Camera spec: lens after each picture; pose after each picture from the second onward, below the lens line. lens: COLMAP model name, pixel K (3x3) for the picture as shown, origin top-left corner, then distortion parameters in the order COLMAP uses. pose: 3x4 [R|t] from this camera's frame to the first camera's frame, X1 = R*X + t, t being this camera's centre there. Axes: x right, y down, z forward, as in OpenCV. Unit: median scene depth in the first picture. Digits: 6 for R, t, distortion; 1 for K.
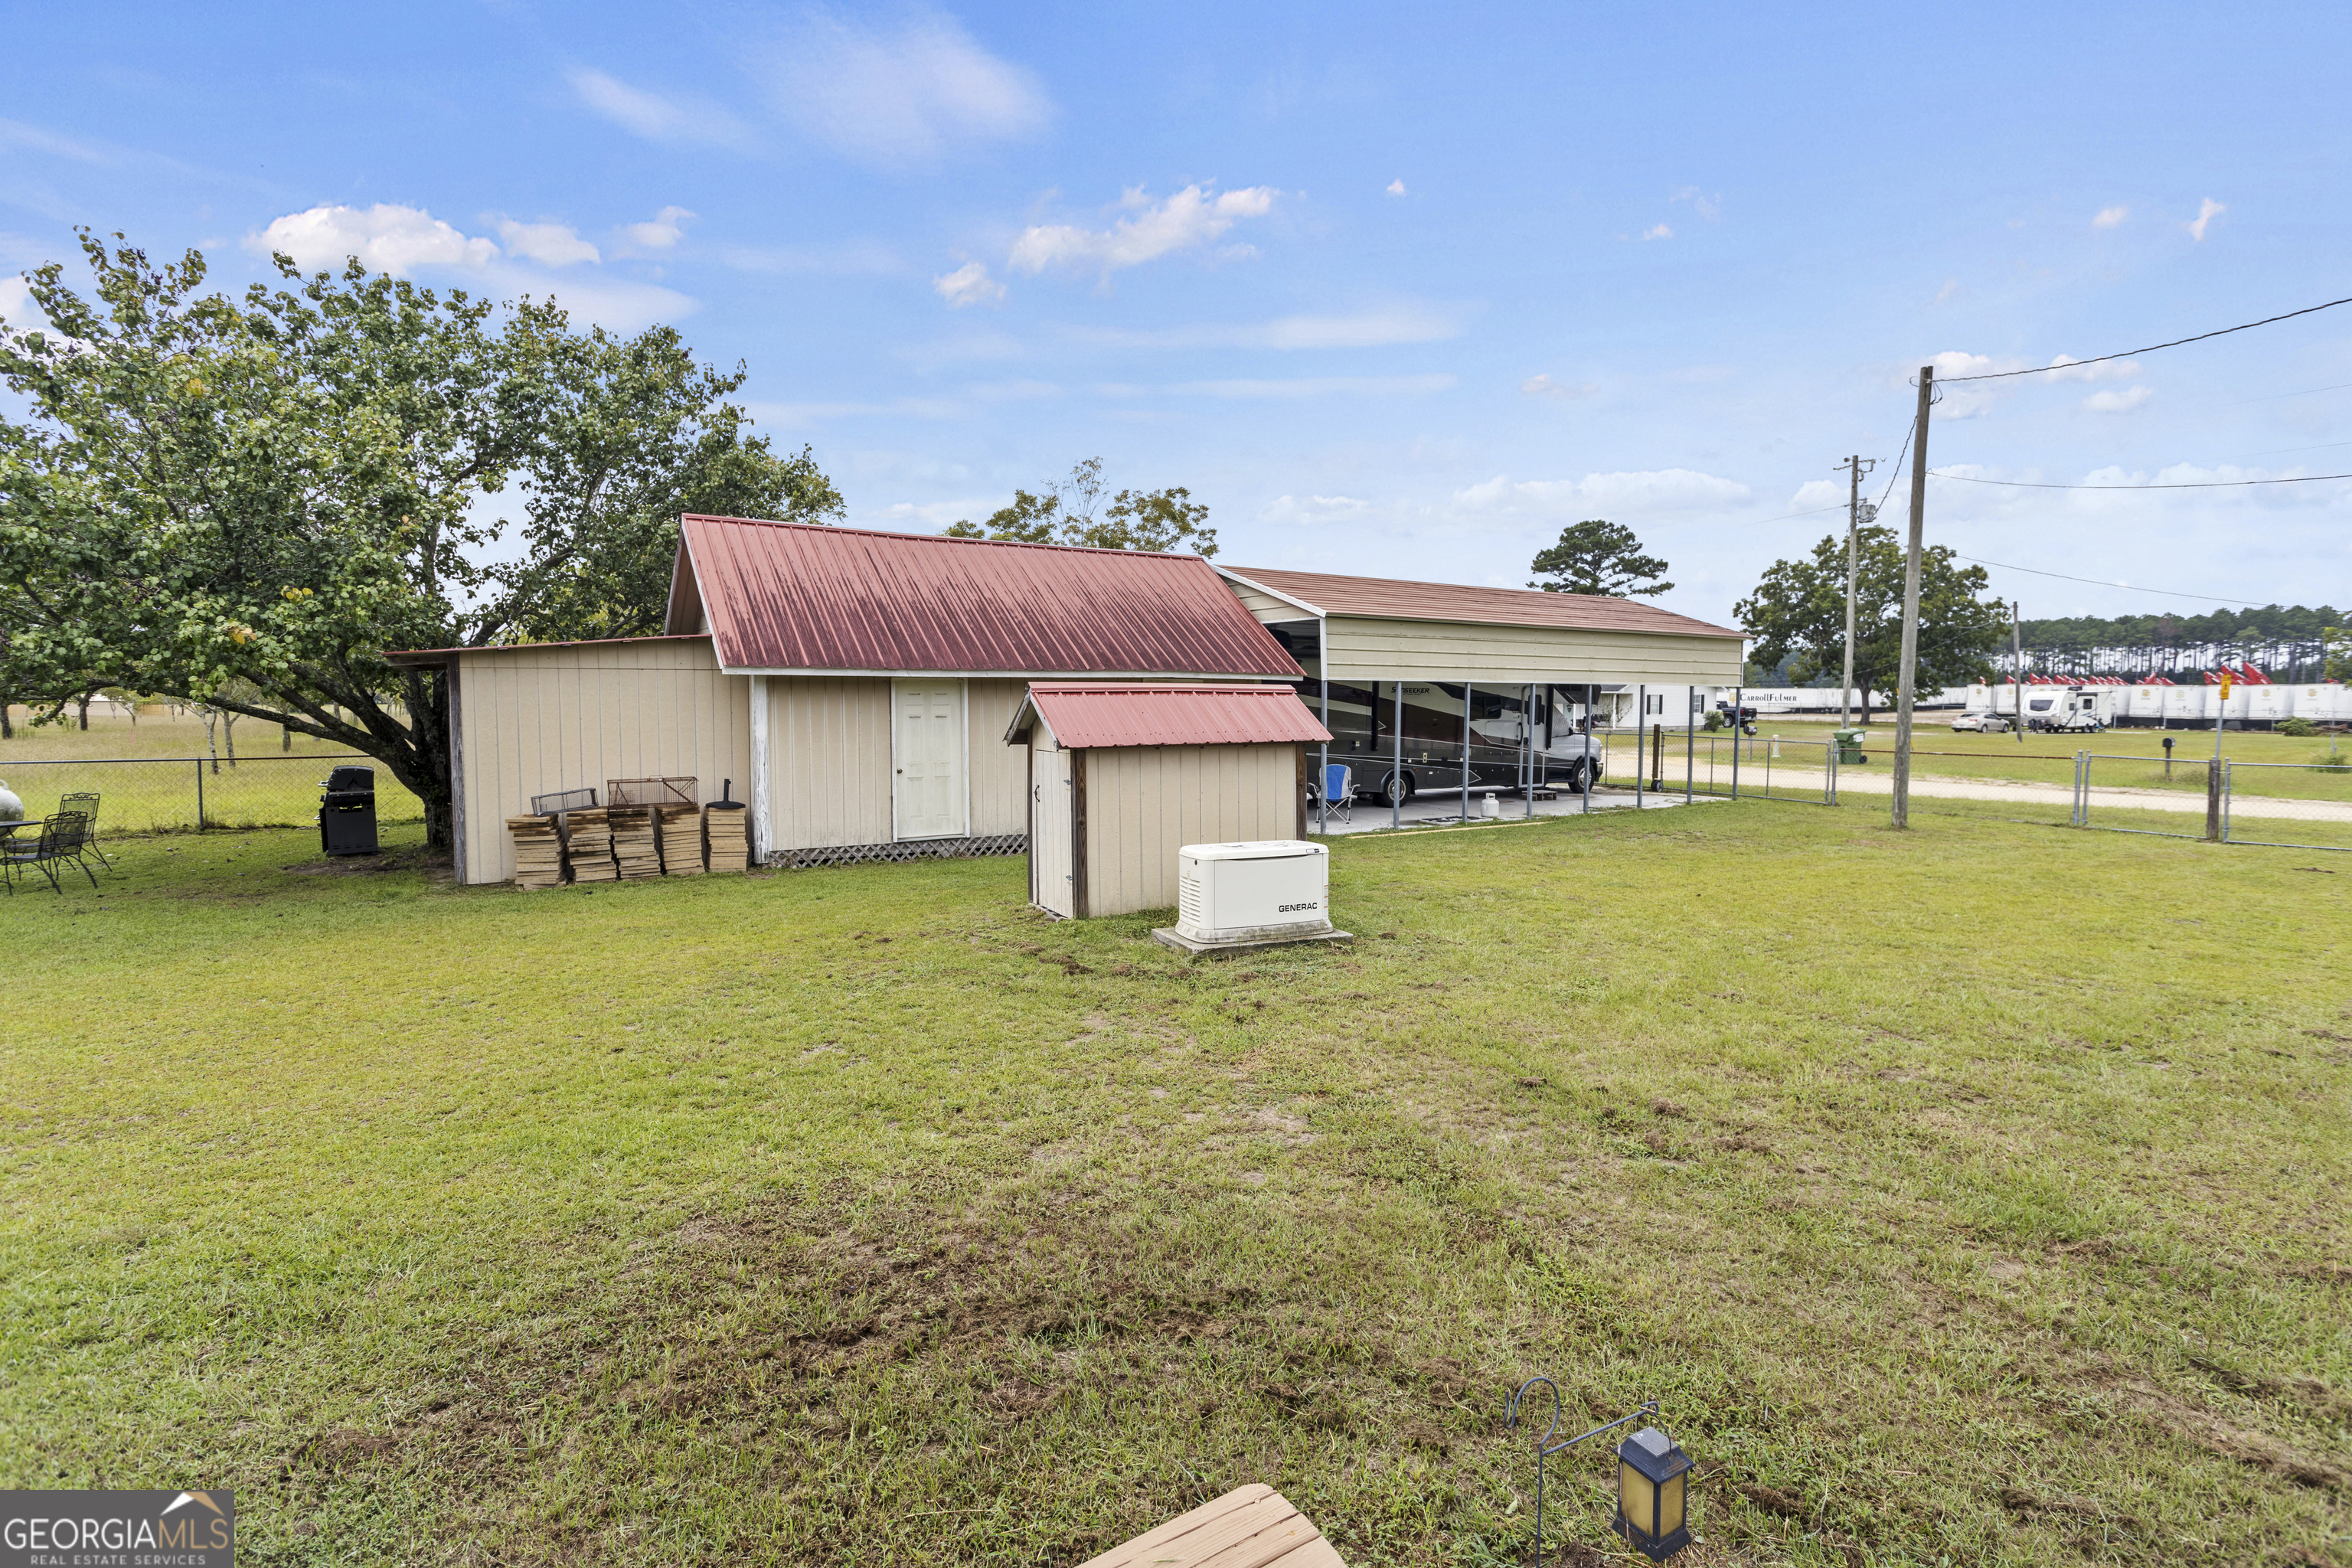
lens RADIAL K [[1152.2, 0, 1182.6], [0, 1152.2, 783.0], [0, 0, 1]] dist [-0.006178, -0.000681]
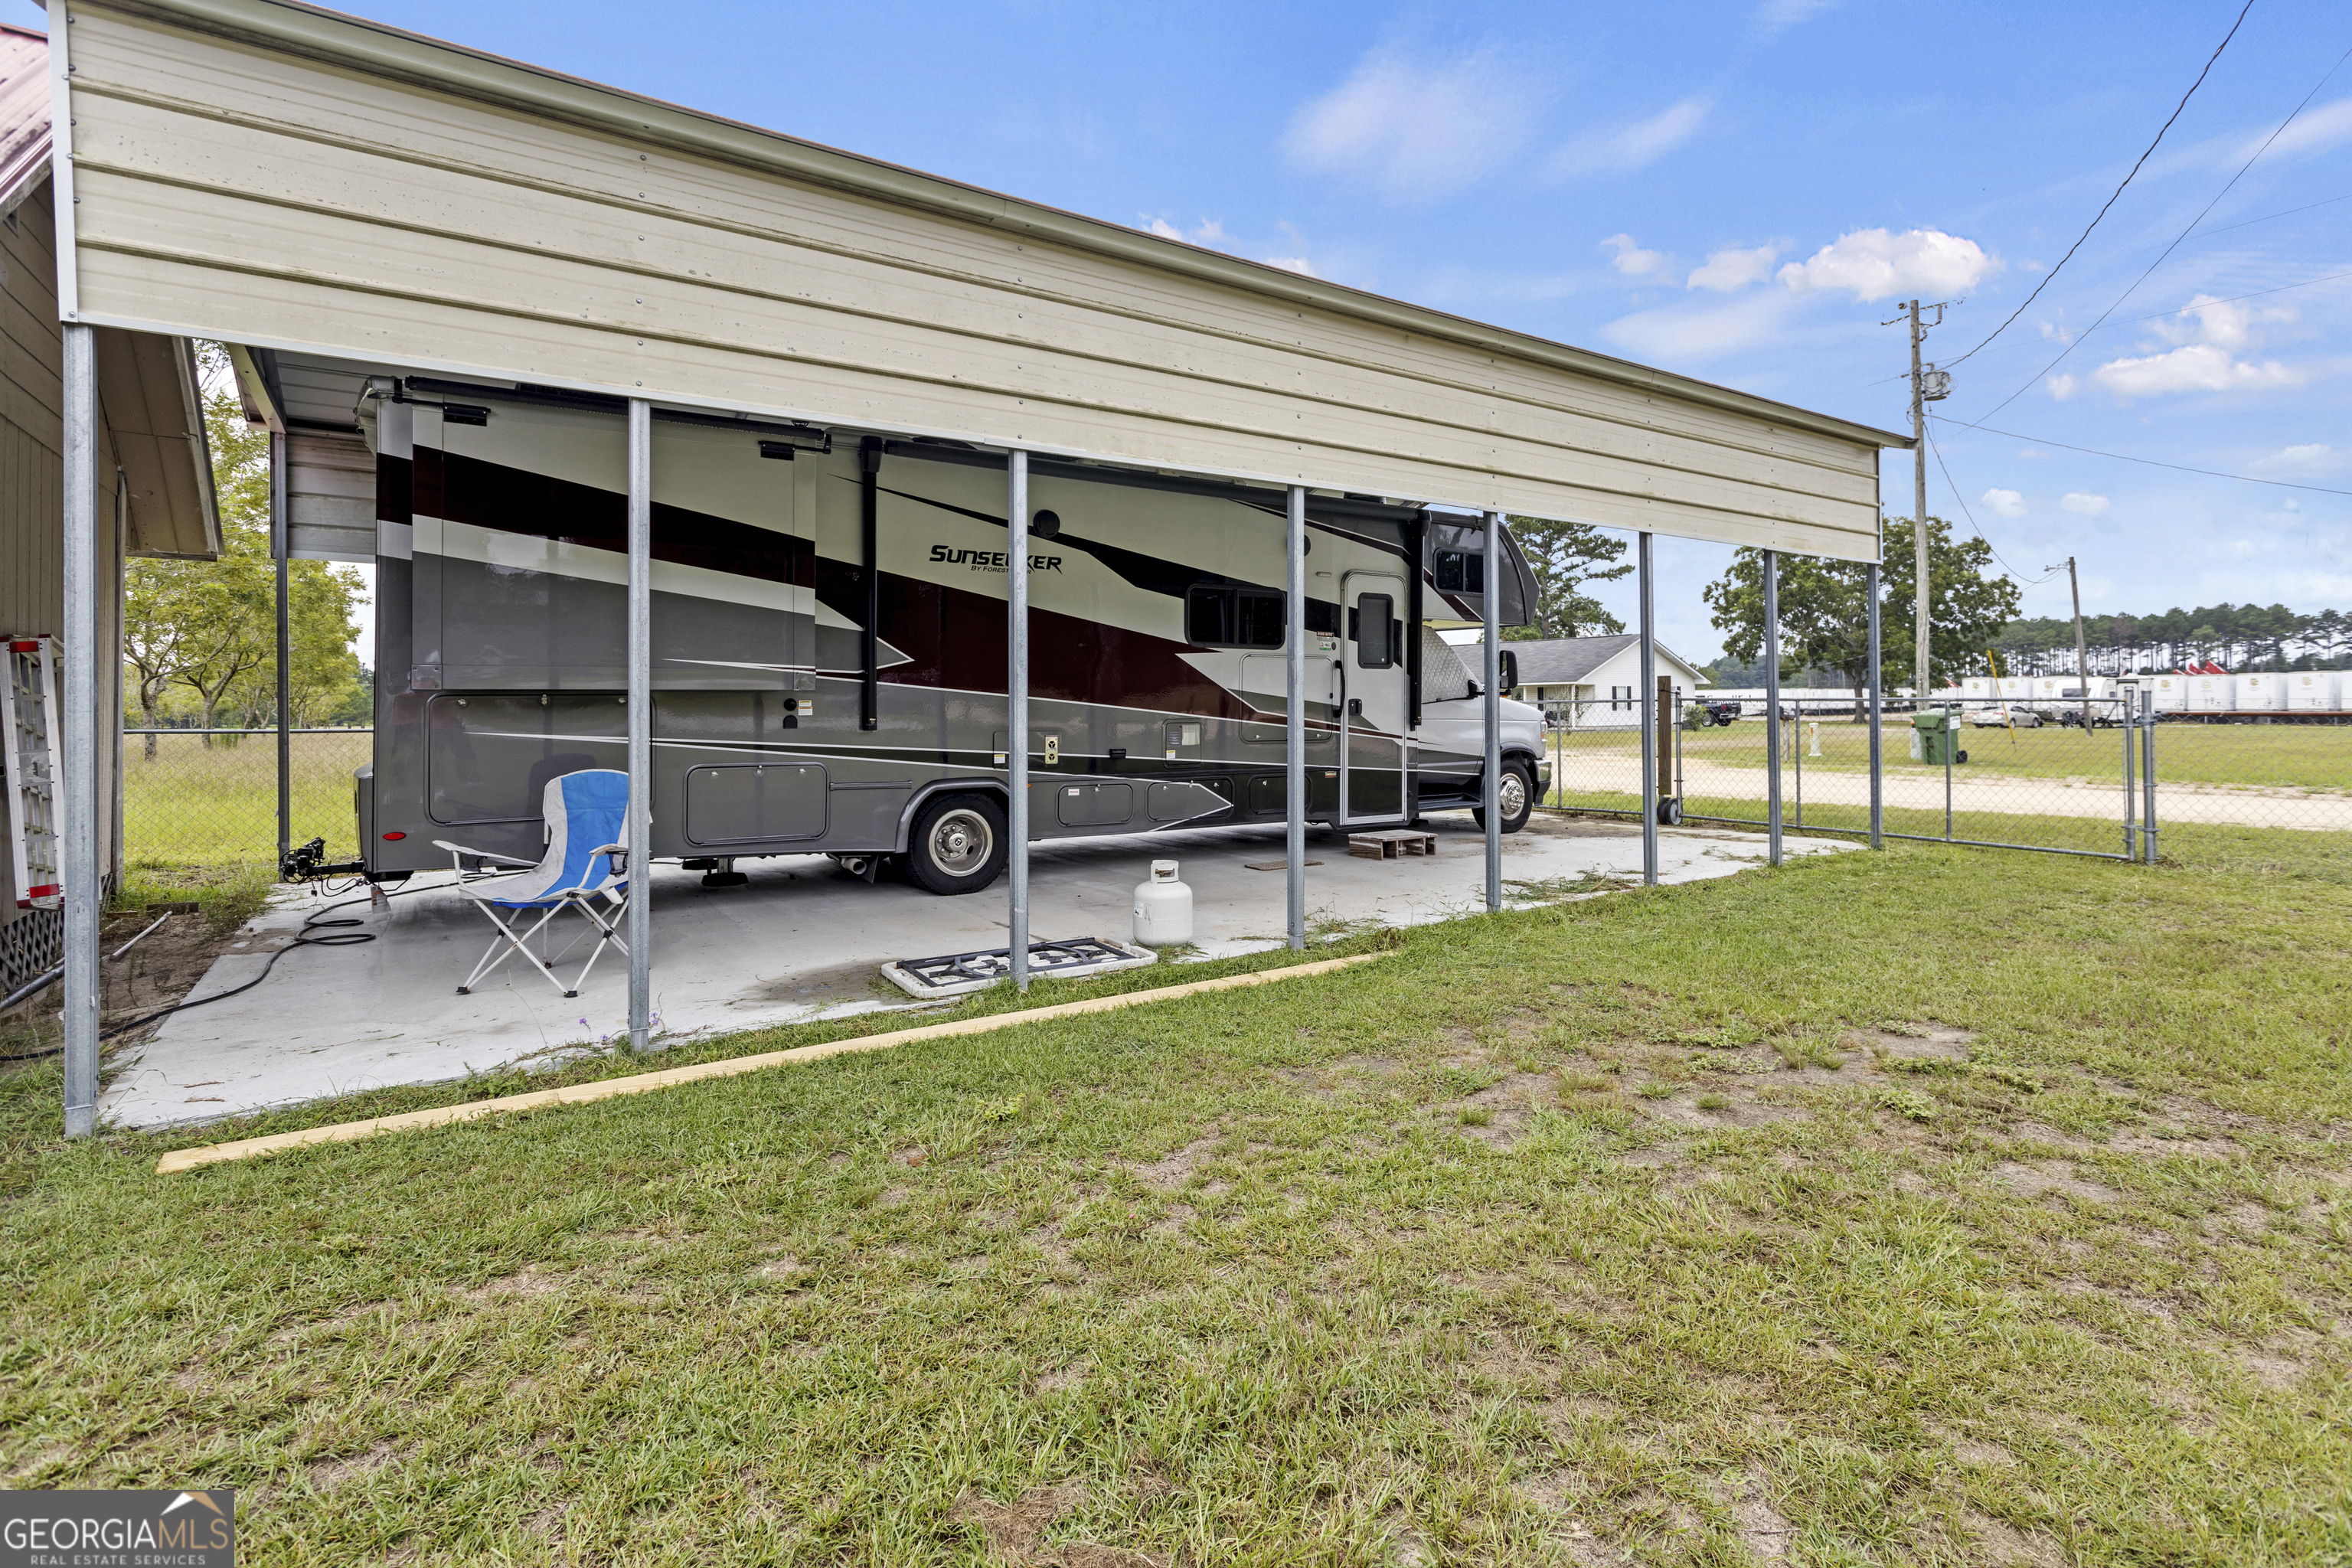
lens RADIAL K [[1152.2, 0, 1194.4], [0, 1152.2, 708.5], [0, 0, 1]] dist [-0.006178, -0.000681]
pose [[0.999134, -0.010972, 0.040148, 0.058839], [0.014069, 0.996878, -0.077689, -0.001529], [-0.039170, 0.078187, 0.996169, 0.157072]]
